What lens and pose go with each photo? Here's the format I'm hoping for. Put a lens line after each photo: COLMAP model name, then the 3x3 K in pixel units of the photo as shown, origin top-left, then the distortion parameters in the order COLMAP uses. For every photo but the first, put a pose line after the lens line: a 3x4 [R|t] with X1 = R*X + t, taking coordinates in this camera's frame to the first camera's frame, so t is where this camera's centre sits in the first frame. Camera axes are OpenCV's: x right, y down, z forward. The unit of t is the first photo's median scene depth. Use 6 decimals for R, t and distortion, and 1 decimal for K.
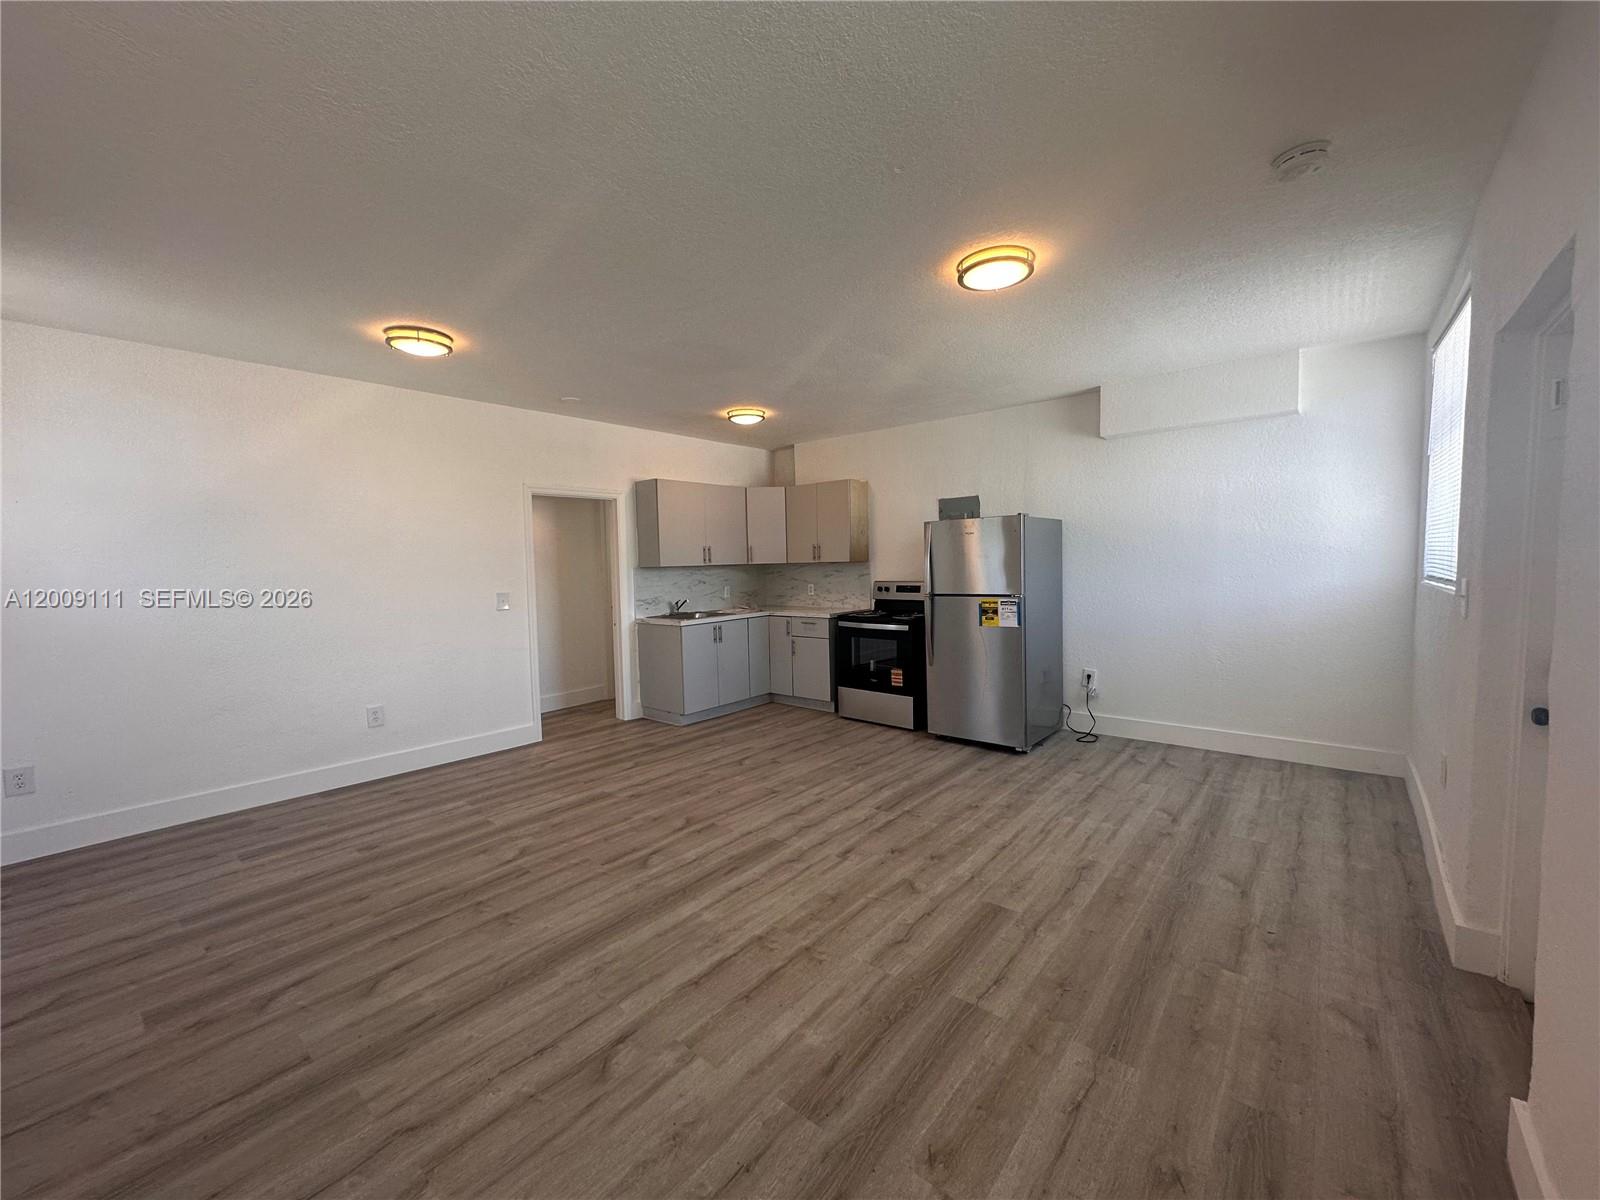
lens RADIAL K [[636.7, 0, 798.7], [0, 636.7, 601.0], [0, 0, 1]] dist [-0.003070, 0.001059]
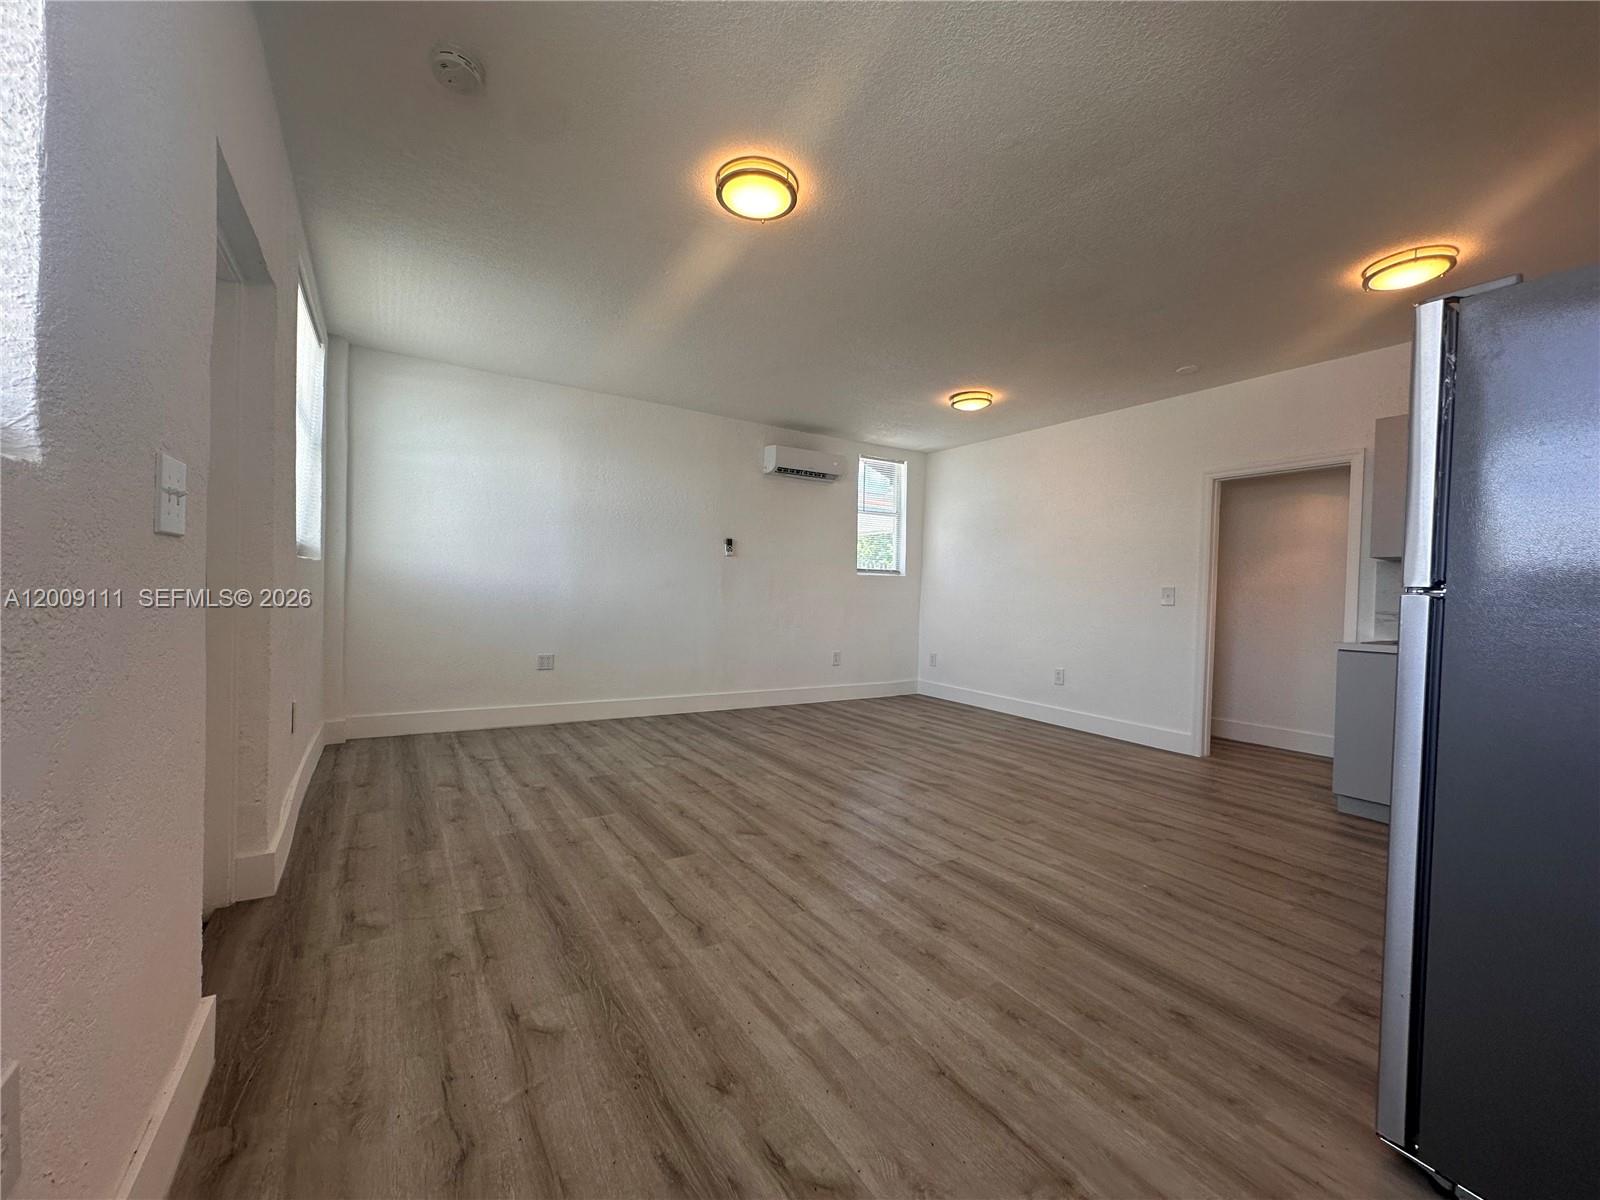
lens RADIAL K [[636.7, 0, 796.2], [0, 636.7, 599.4], [0, 0, 1]] dist [-0.003070, 0.001059]
pose [[-0.295903, 0.023654, -0.954925, 0.839096], [-0.085503, 0.995025, 0.051142, 0.004961], [0.951383, 0.096782, -0.292409, 0.982751]]
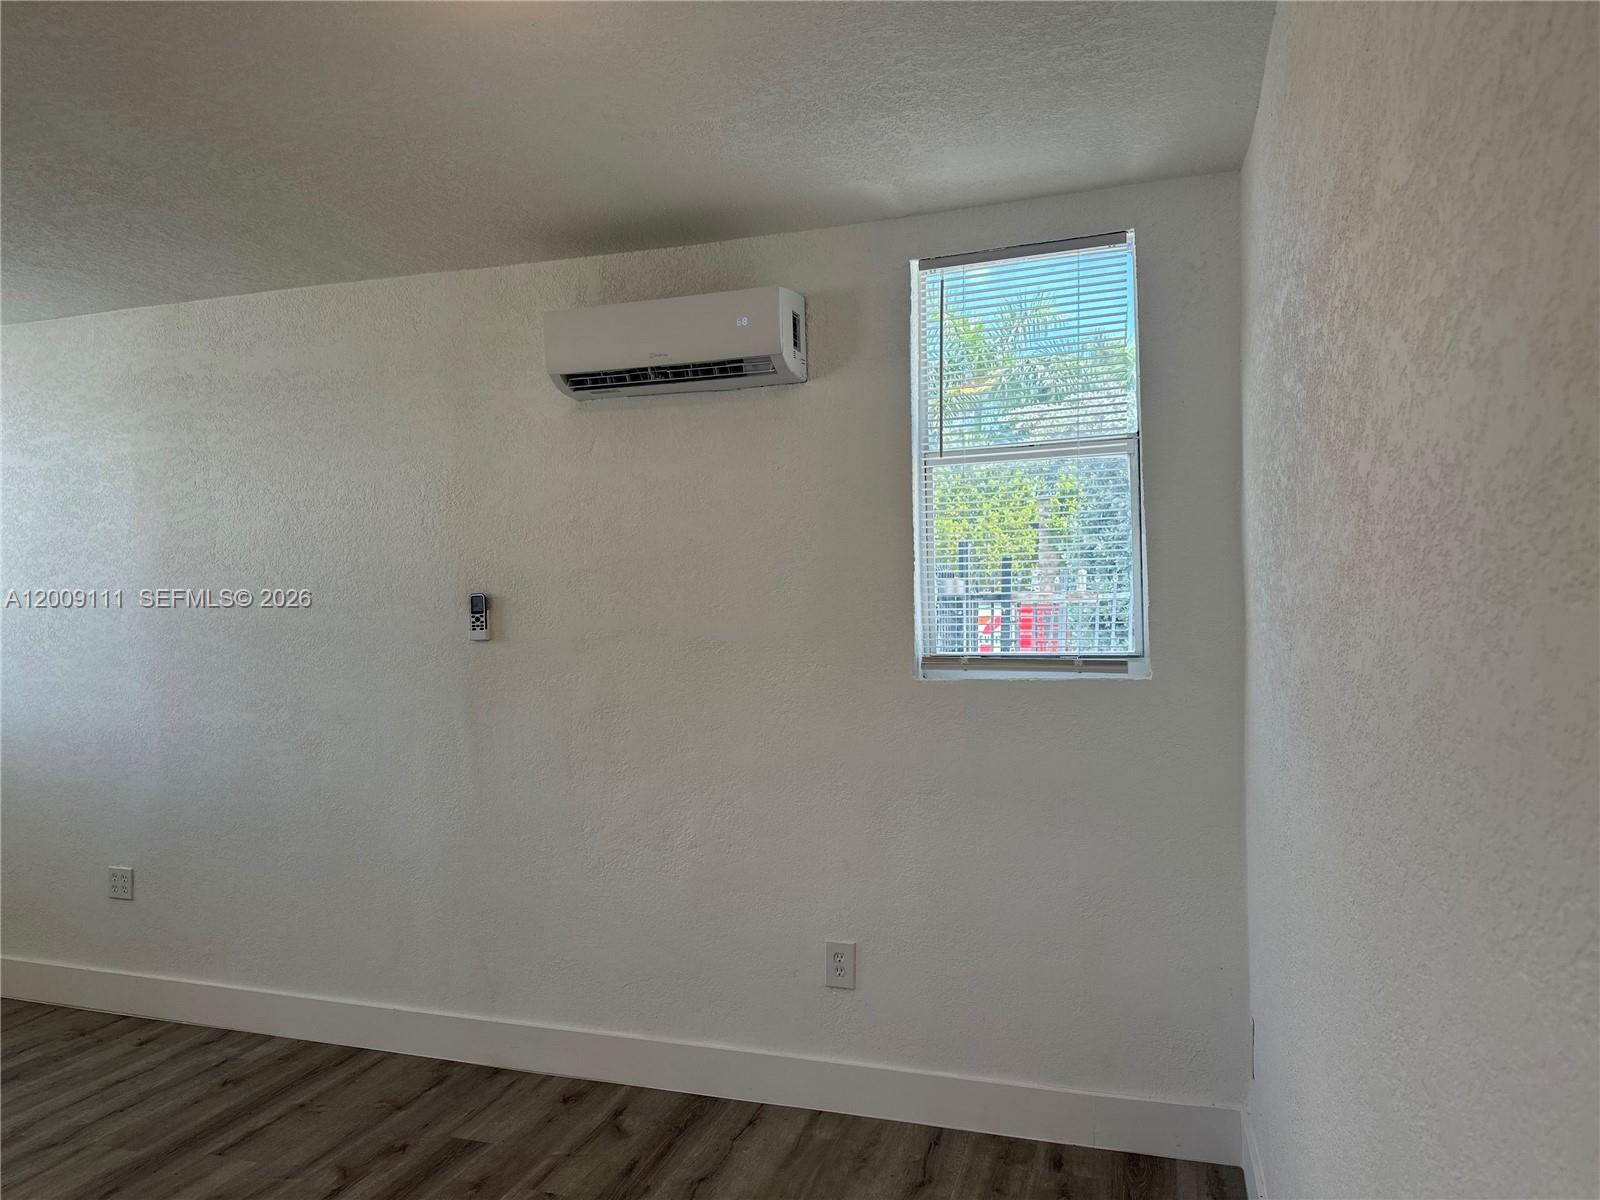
lens RADIAL K [[1120.1, 0, 804.9], [0, 1120.1, 617.5], [0, 0, 1]] dist [0.059225, -0.070387]
pose [[-0.925290, 0.025952, -0.378370, -0.475022], [-0.000214, 0.997620, 0.068949, -0.098035], [0.379259, 0.063879, -0.923083, 1.402842]]
